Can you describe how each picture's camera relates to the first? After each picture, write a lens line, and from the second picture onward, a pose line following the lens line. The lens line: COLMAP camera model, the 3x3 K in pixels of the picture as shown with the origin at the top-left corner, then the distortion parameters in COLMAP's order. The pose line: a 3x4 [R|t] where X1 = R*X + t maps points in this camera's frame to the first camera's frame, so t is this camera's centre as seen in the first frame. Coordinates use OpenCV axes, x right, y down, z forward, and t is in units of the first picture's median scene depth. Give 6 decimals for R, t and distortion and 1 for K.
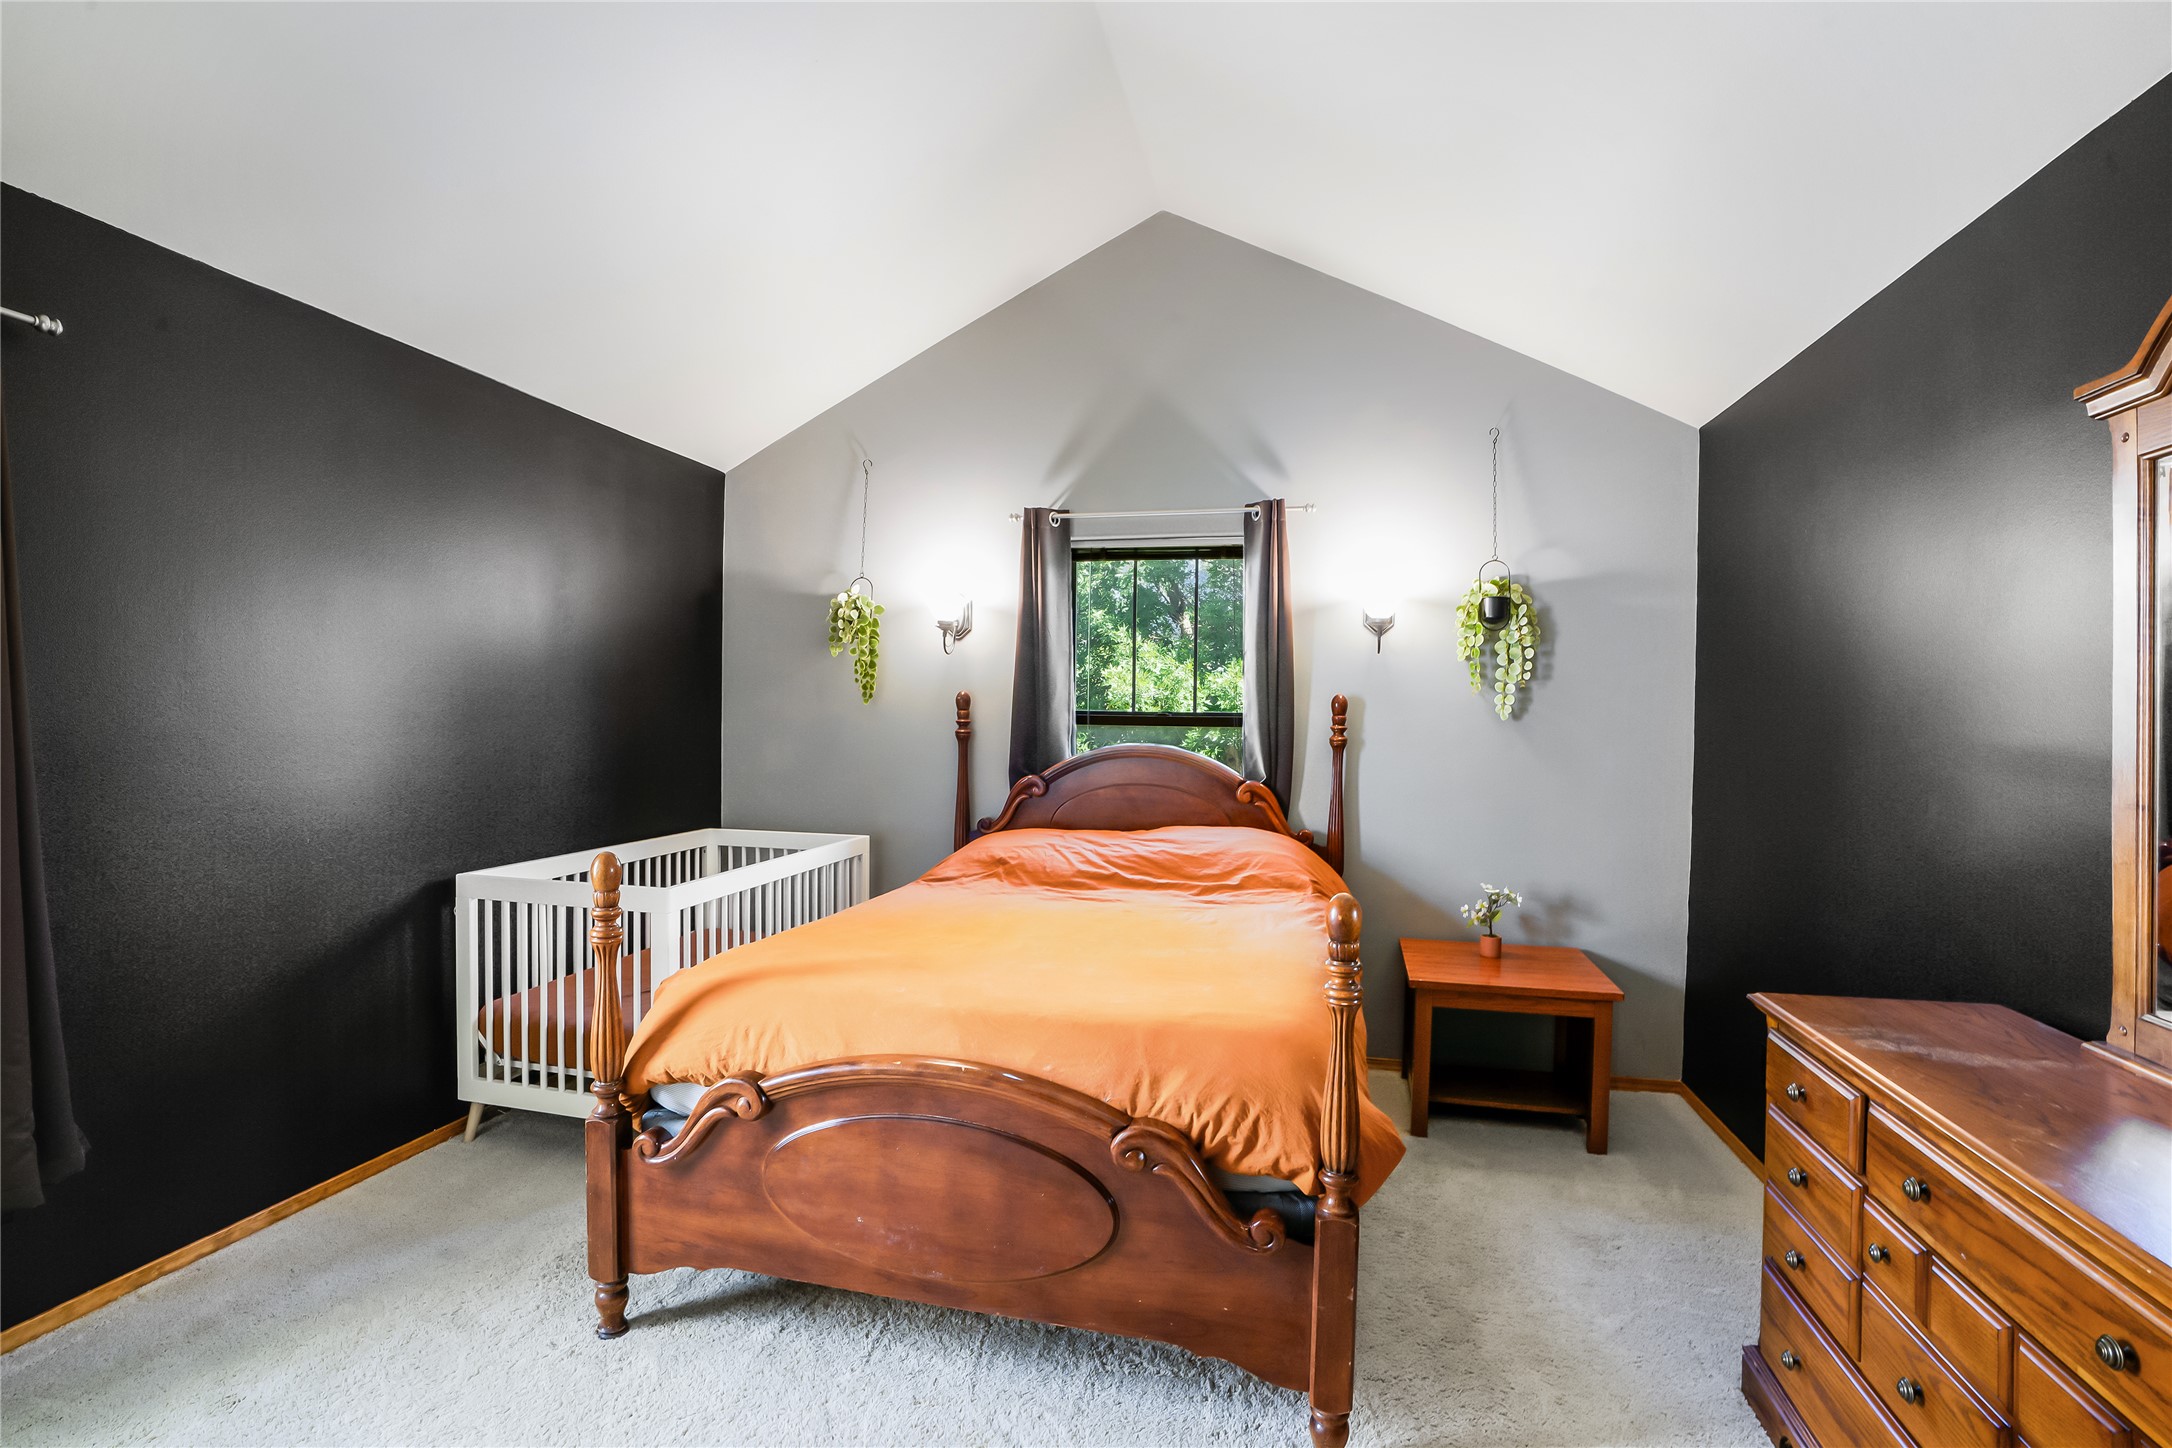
lens RADIAL K [[1008.4, 0, 1078.7], [0, 1008.4, 738.4], [0, 0, 1]] dist [-0.071665, 0.027120]
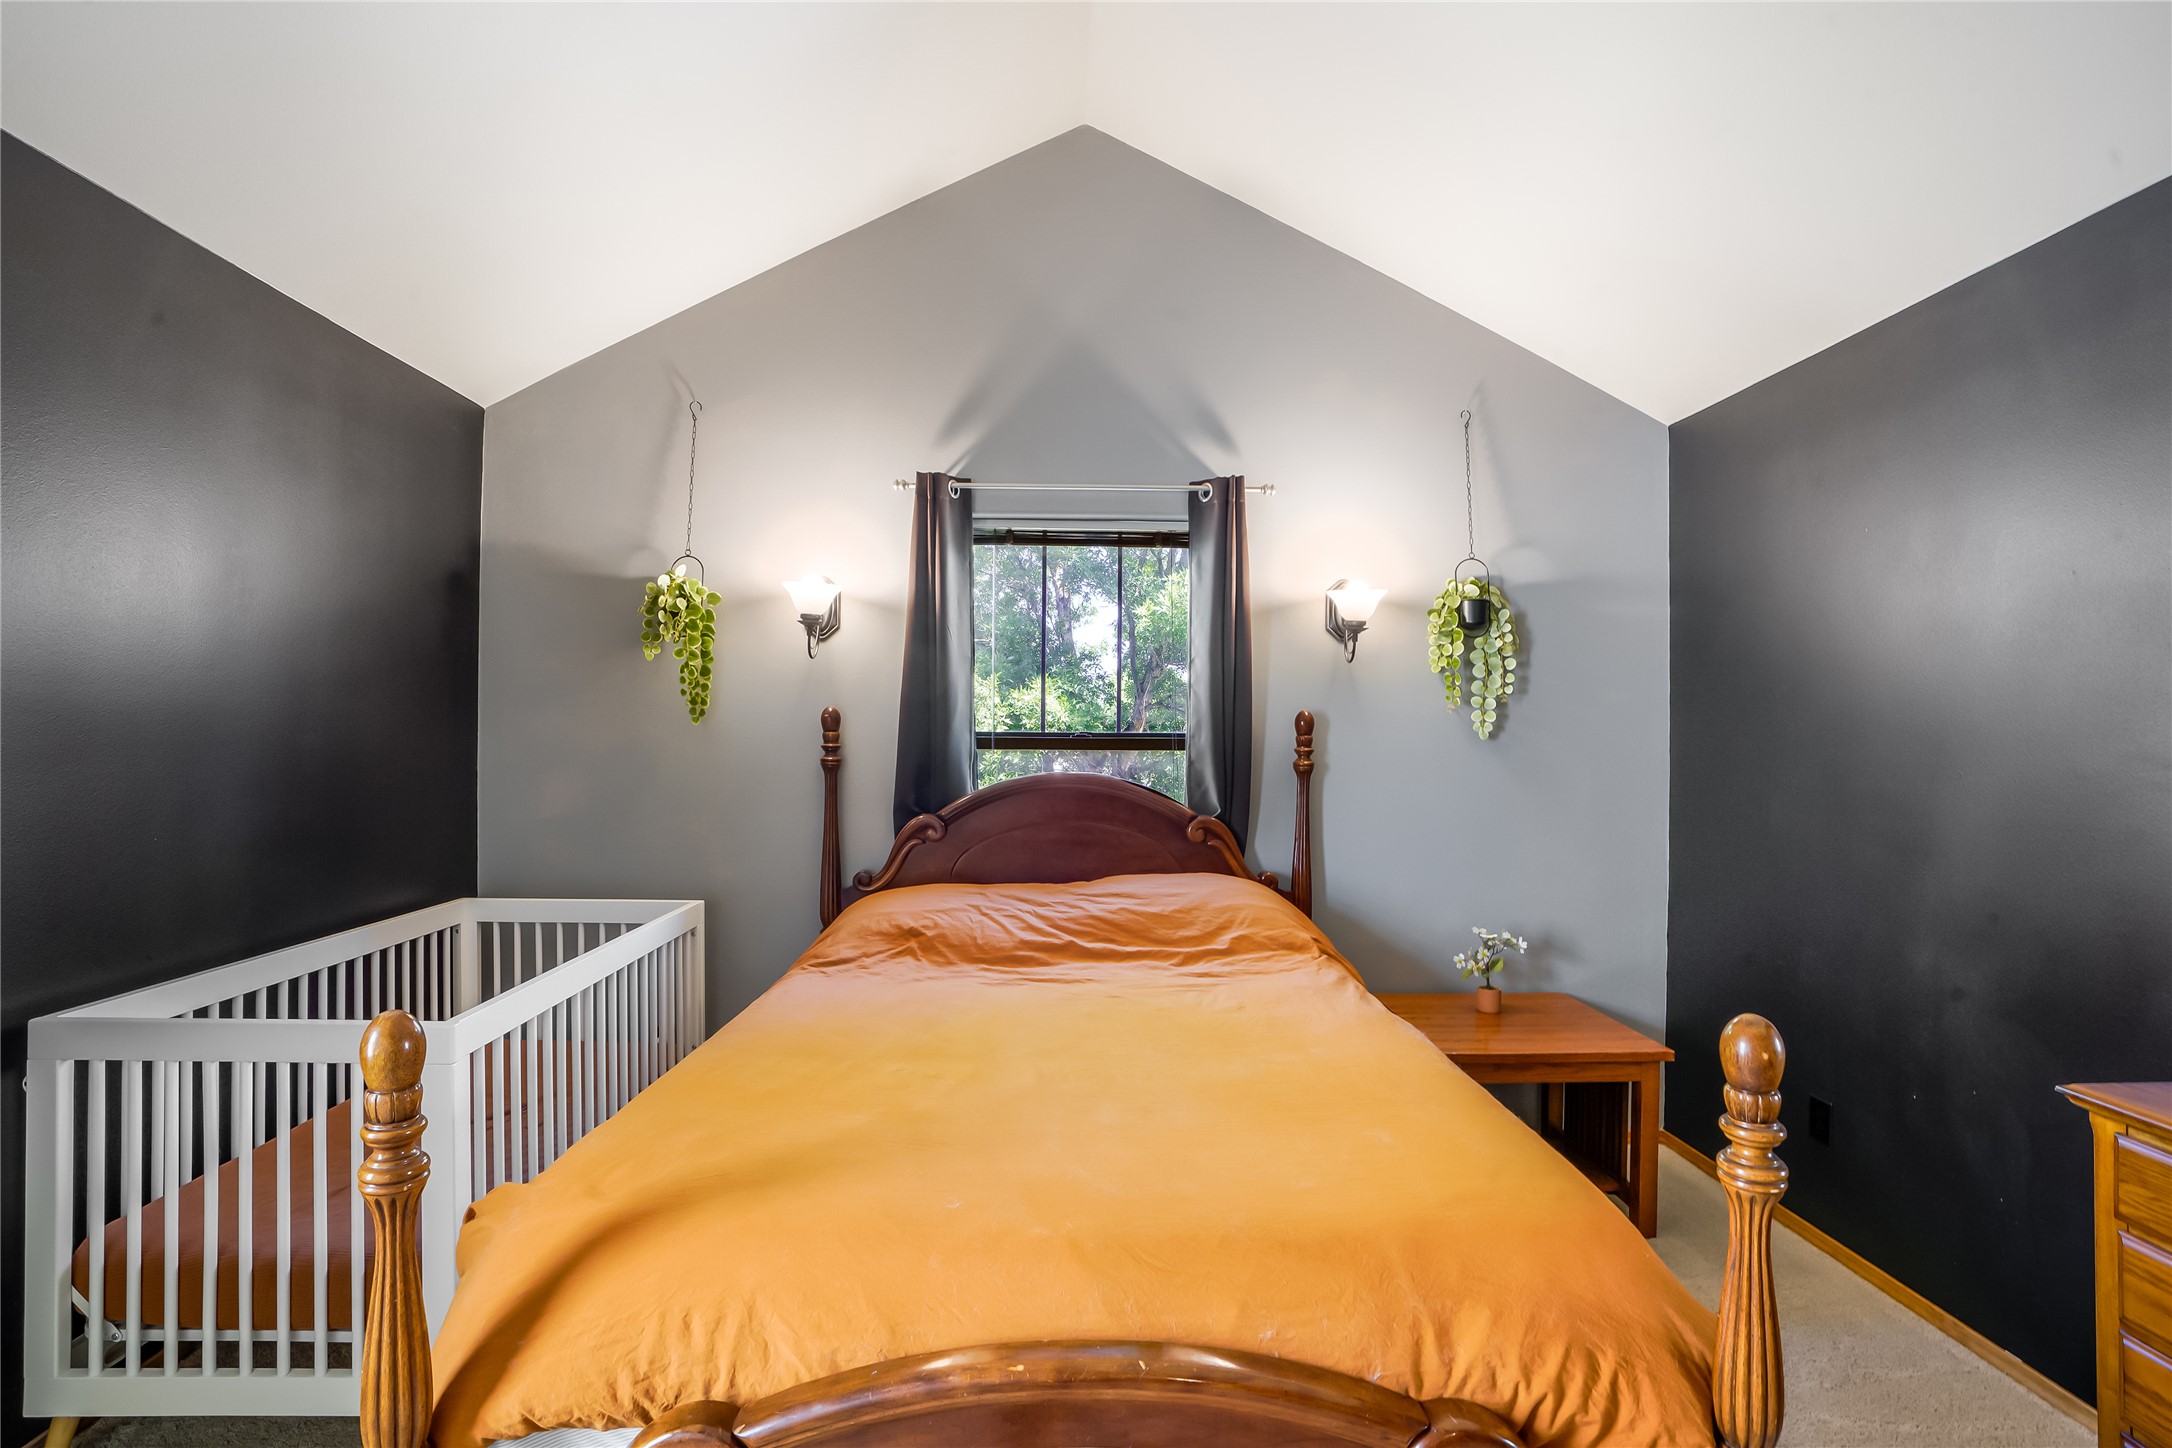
lens RADIAL K [[1016.2, 0, 1077.8], [0, 1016.2, 732.2], [0, 0, 1]] dist [-0.069834, 0.024632]
pose [[0.965878, -0.005234, 0.258945, -0.151015], [0.011803, 0.999647, -0.023818, -0.007827], [-0.258728, 0.026061, 0.965598, 0.234830]]
